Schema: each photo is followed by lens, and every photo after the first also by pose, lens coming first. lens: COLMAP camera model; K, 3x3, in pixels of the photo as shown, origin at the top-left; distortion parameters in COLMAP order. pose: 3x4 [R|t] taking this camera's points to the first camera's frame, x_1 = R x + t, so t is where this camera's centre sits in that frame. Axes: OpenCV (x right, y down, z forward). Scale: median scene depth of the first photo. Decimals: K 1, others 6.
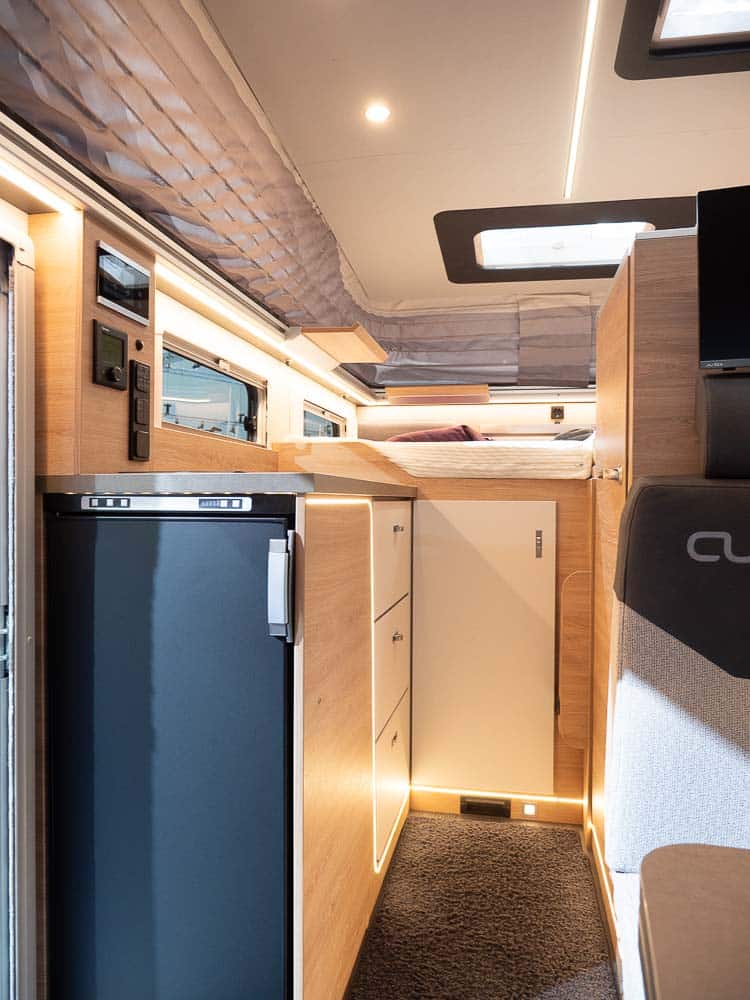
lens RADIAL K [[717.4, 0, 375.7], [0, 717.4, 506.0], [0, 0, 1]] dist [-0.023030, 0.000708]
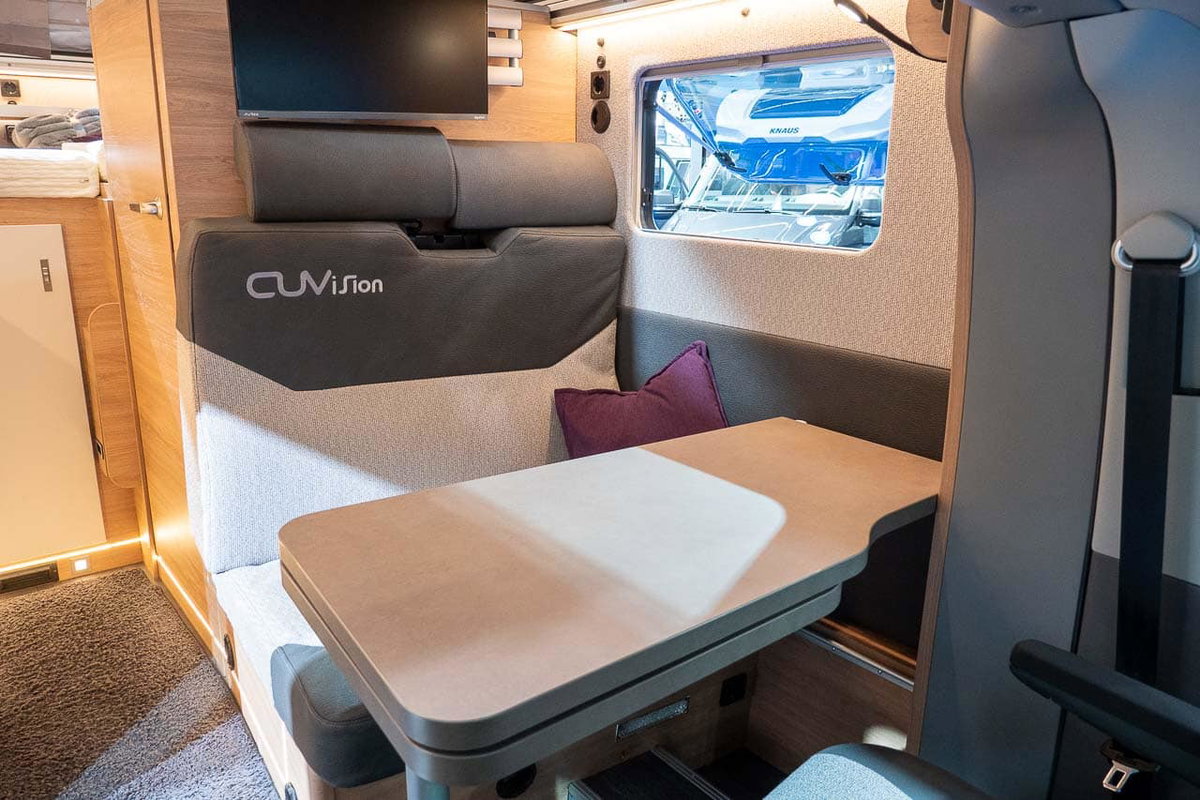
lens RADIAL K [[858.7, 0, 584.8], [0, 858.7, 403.6], [0, 0, 1]] dist [-0.008522, -0.009931]
pose [[0.648326, -0.194722, 0.736041, -0.138070], [-0.000208, 0.966696, 0.255926, -0.061208], [-0.761363, -0.166076, 0.626694, -0.158637]]
